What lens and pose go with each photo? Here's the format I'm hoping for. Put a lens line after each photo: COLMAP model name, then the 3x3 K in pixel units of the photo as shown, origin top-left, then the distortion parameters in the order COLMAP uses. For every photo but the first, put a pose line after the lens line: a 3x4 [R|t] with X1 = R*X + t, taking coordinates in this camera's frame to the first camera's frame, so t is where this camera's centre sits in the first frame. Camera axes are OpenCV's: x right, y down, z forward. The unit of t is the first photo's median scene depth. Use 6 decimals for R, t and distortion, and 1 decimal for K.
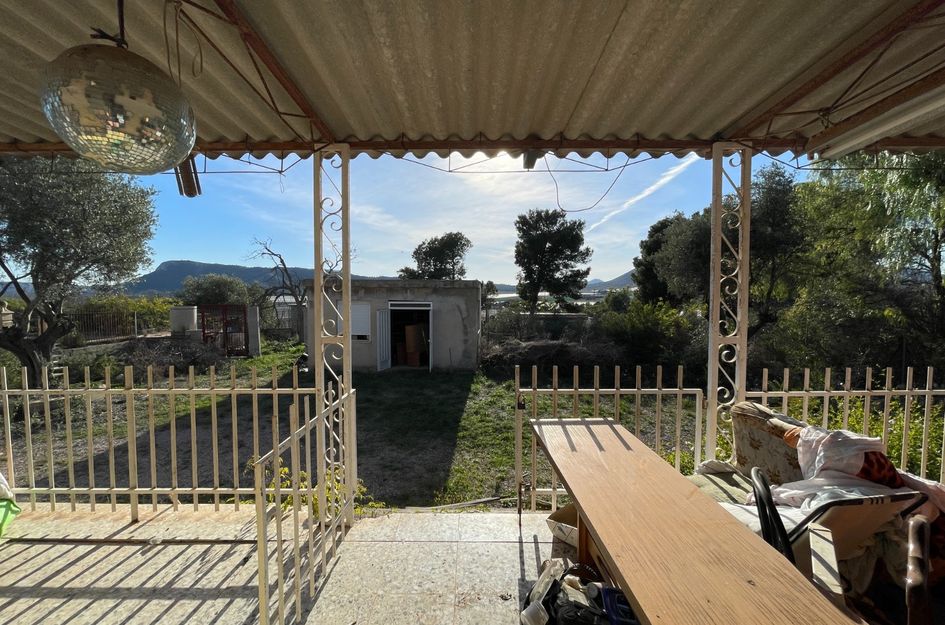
lens RADIAL K [[384.2, 0, 472.5], [0, 384.2, 312.5], [0, 0, 1]] dist [-0.000402, -0.000127]
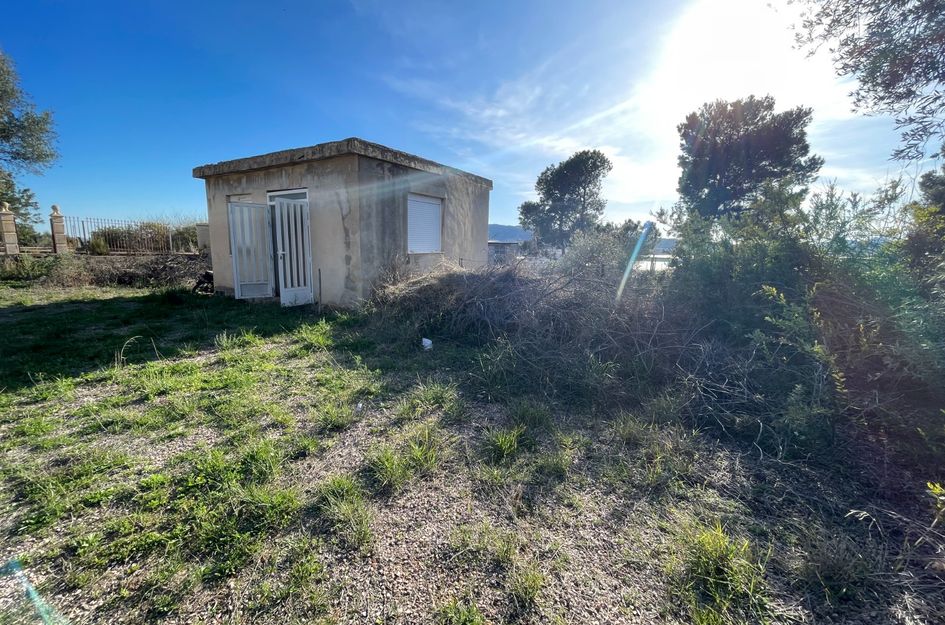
lens RADIAL K [[384.2, 0, 472.5], [0, 384.2, 312.5], [0, 0, 1]] dist [-0.000402, -0.000127]
pose [[0.880007, 0.102516, -0.463766, 0.138738], [-0.049874, 0.990976, 0.124419, 0.025110], [0.472336, -0.086360, 0.877178, 0.205008]]
